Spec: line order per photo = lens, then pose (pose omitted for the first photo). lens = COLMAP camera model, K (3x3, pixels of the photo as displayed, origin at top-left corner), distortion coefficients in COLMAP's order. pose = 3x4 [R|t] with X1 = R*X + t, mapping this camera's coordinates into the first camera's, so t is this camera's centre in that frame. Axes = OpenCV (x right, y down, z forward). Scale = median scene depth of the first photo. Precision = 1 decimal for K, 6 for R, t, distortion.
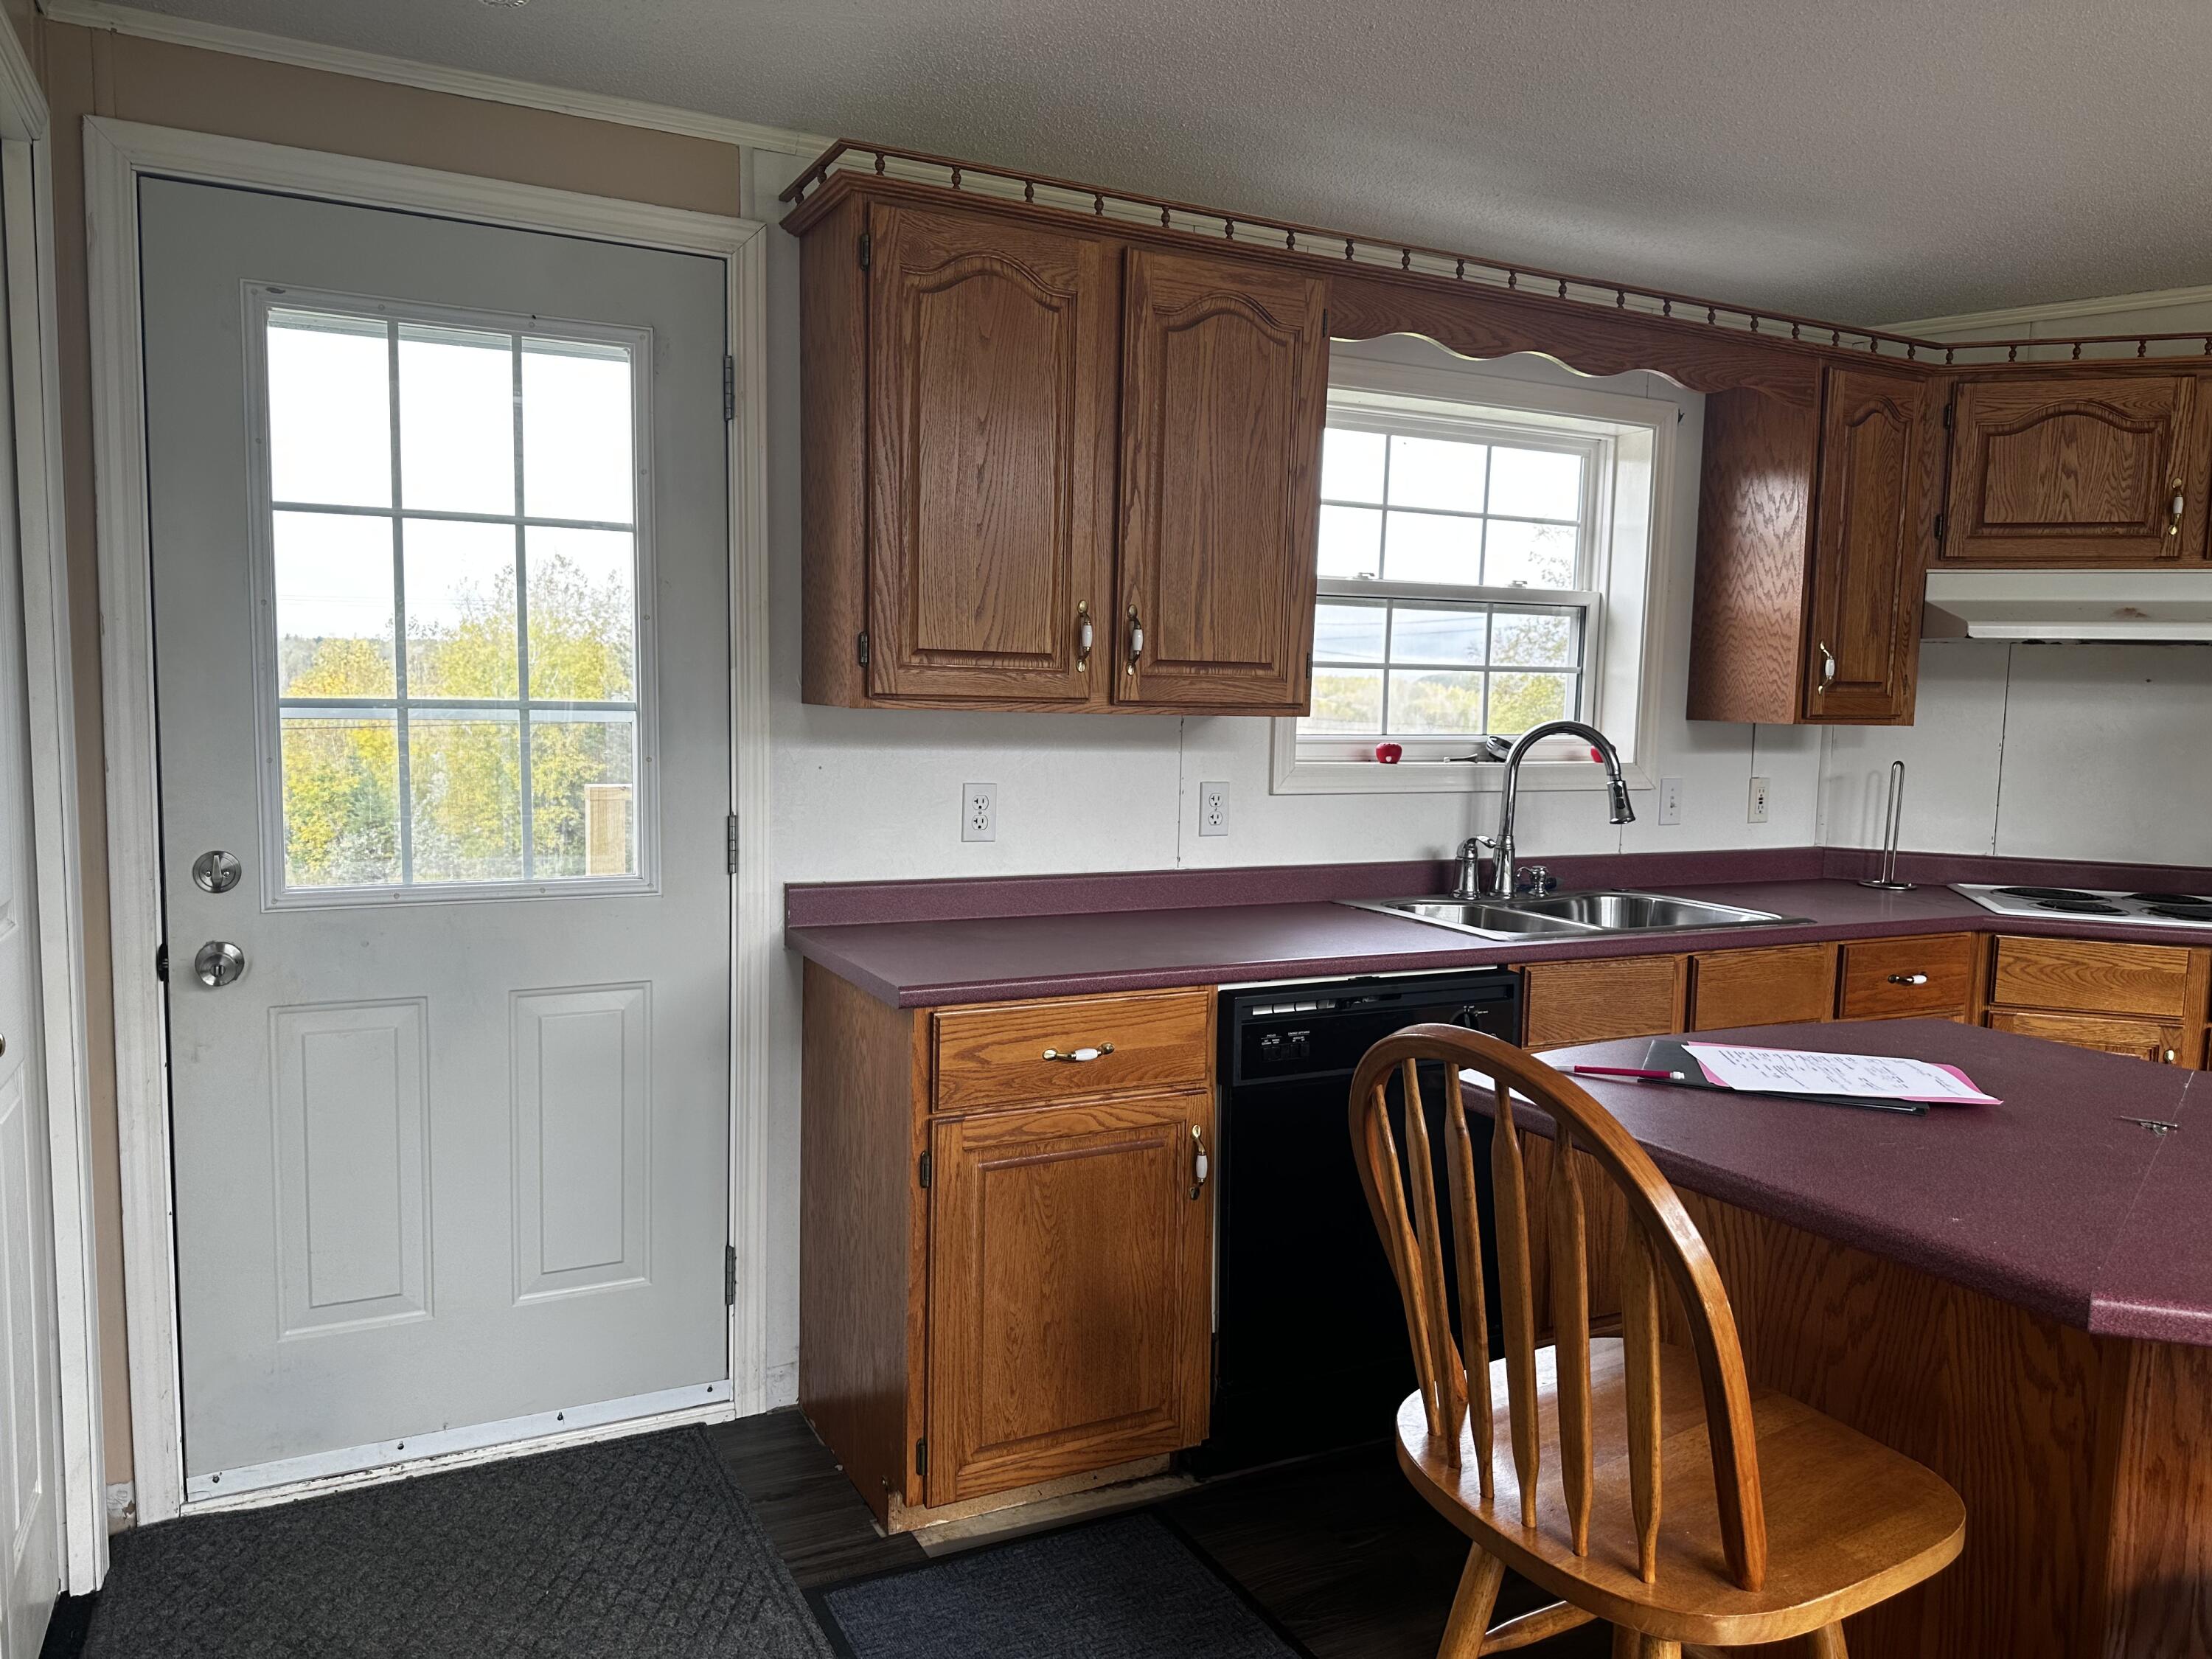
lens RADIAL K [[1552.0, 0, 1101.2], [0, 1552.0, 831.4], [0, 0, 1]] dist [0.066495, -0.079316]
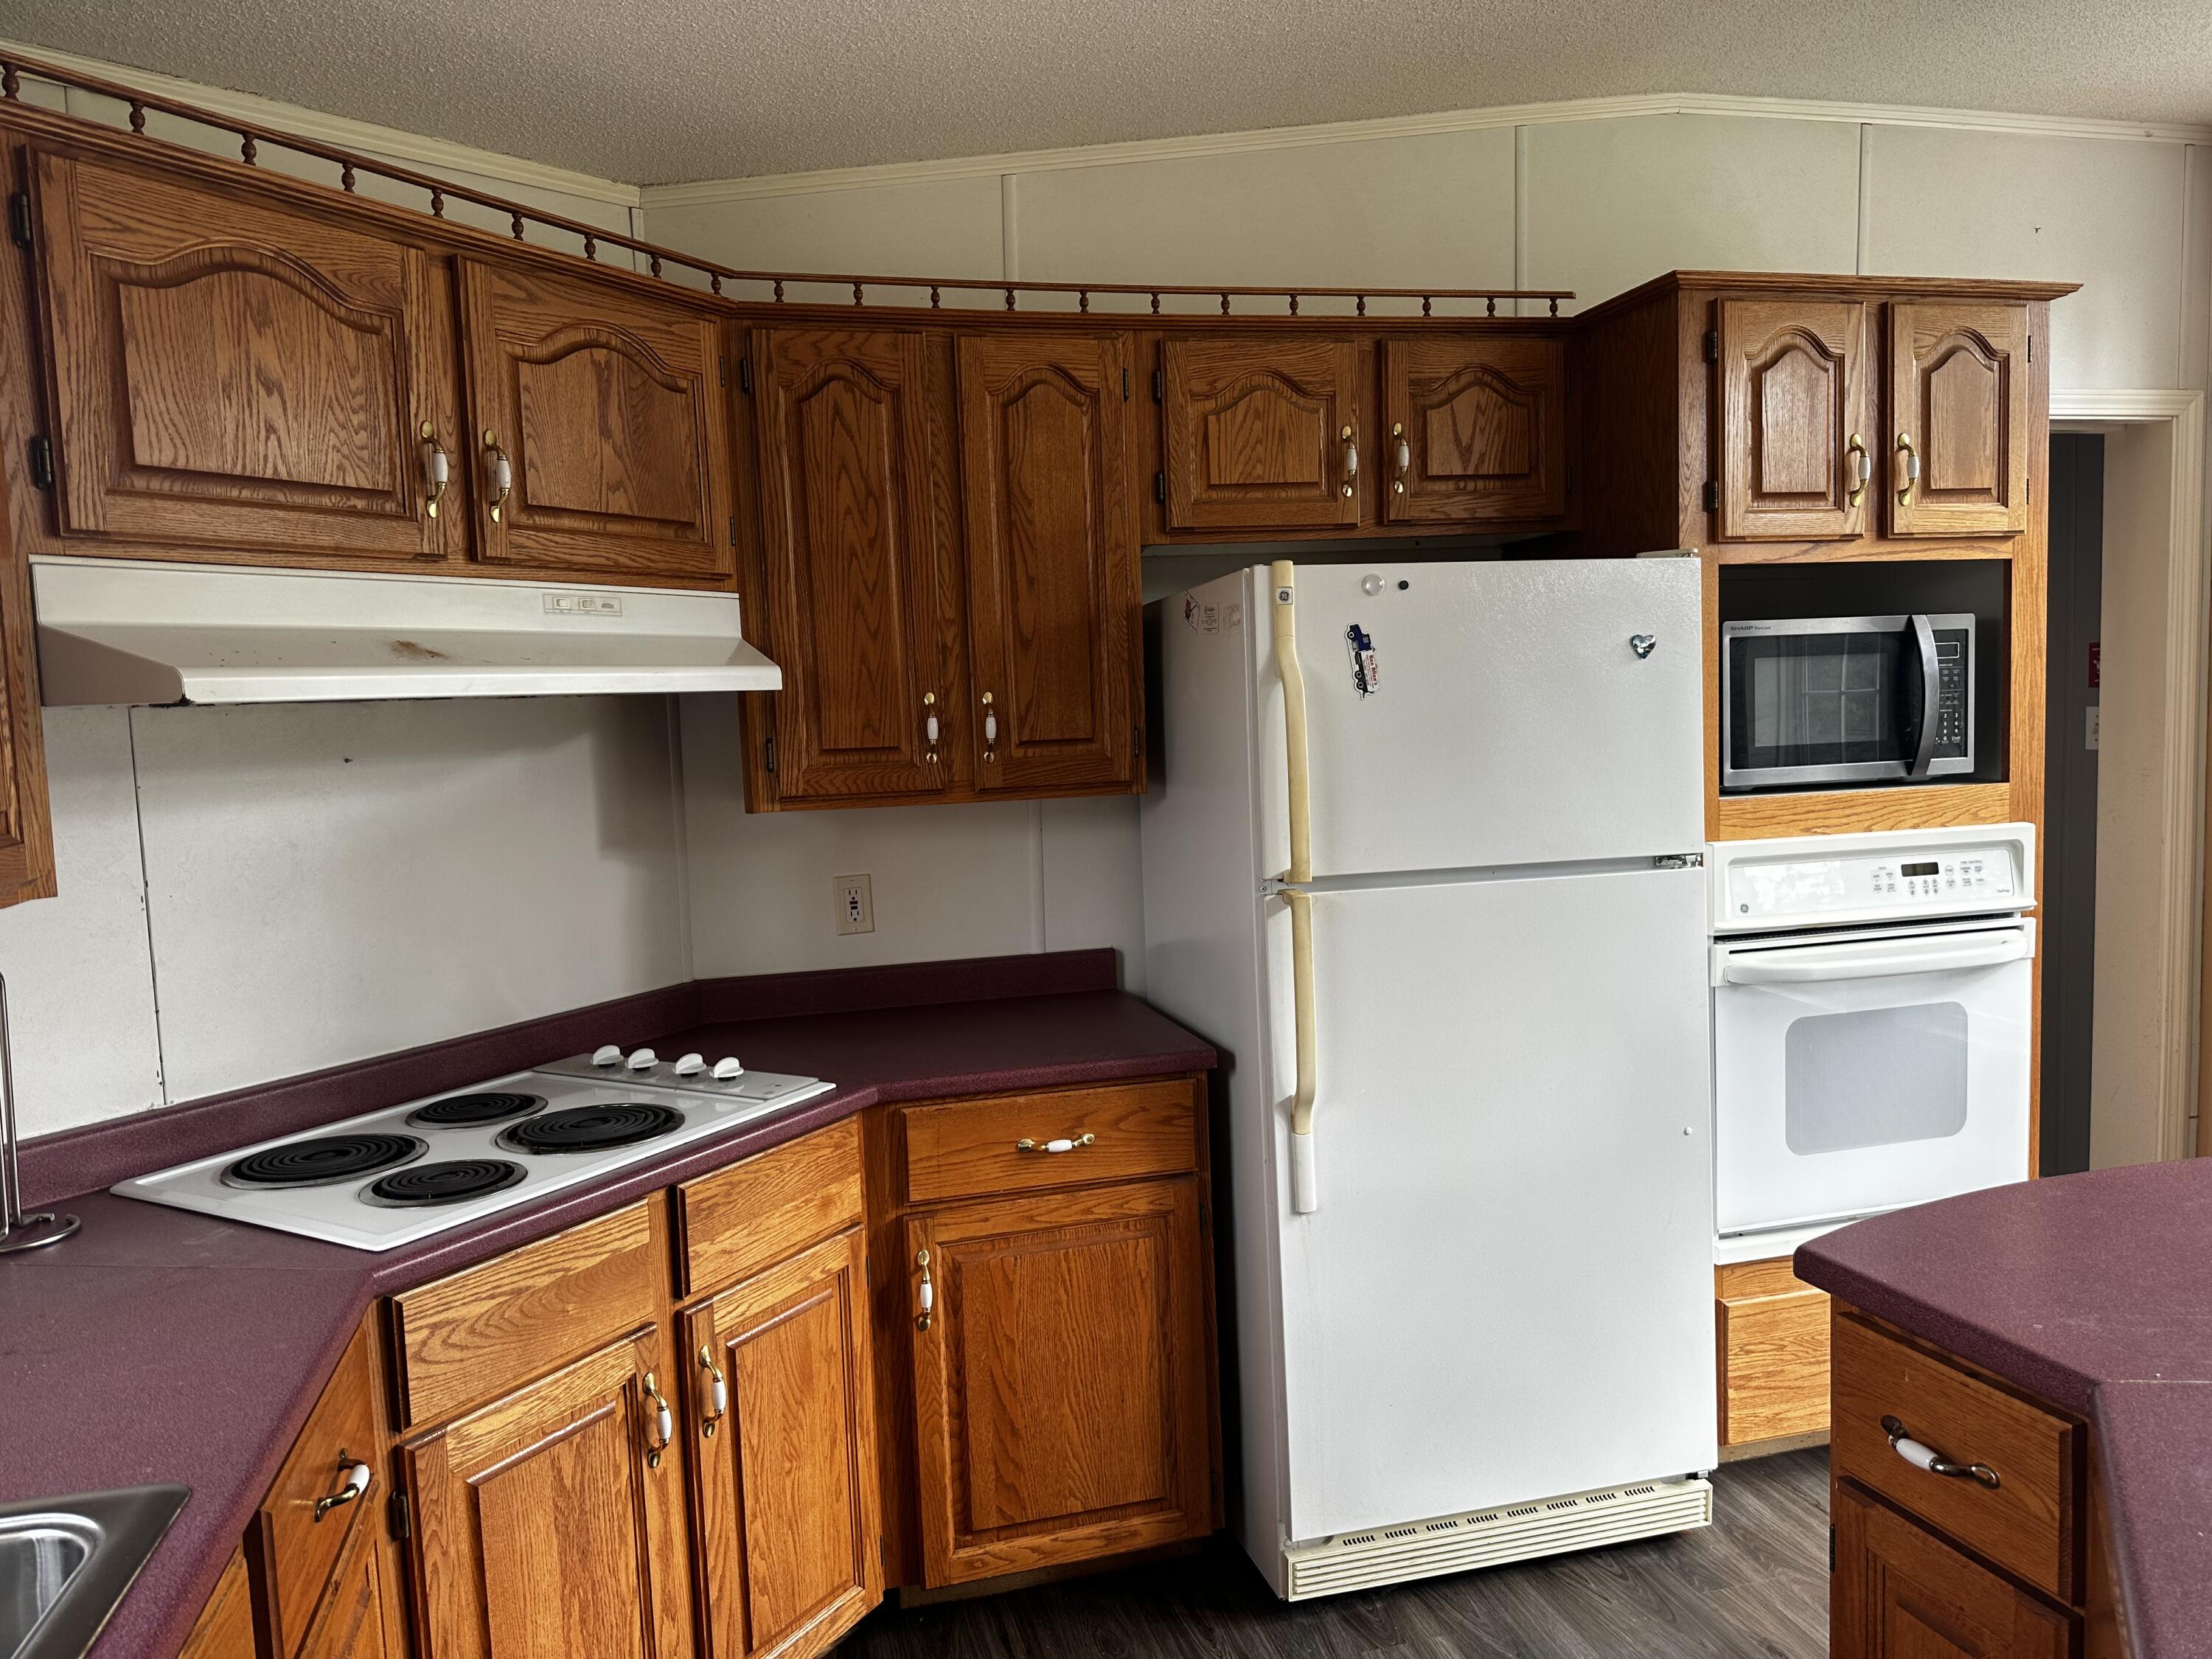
lens RADIAL K [[1552.0, 0, 1015.1], [0, 1552.0, 833.3], [0, 0, 1]] dist [0.066495, -0.079316]
pose [[0.218015, -0.119262, 0.968631, 0.140849], [0.128713, 0.987349, 0.092596, -0.096066], [-0.967421, 0.104488, 0.230607, 0.652733]]
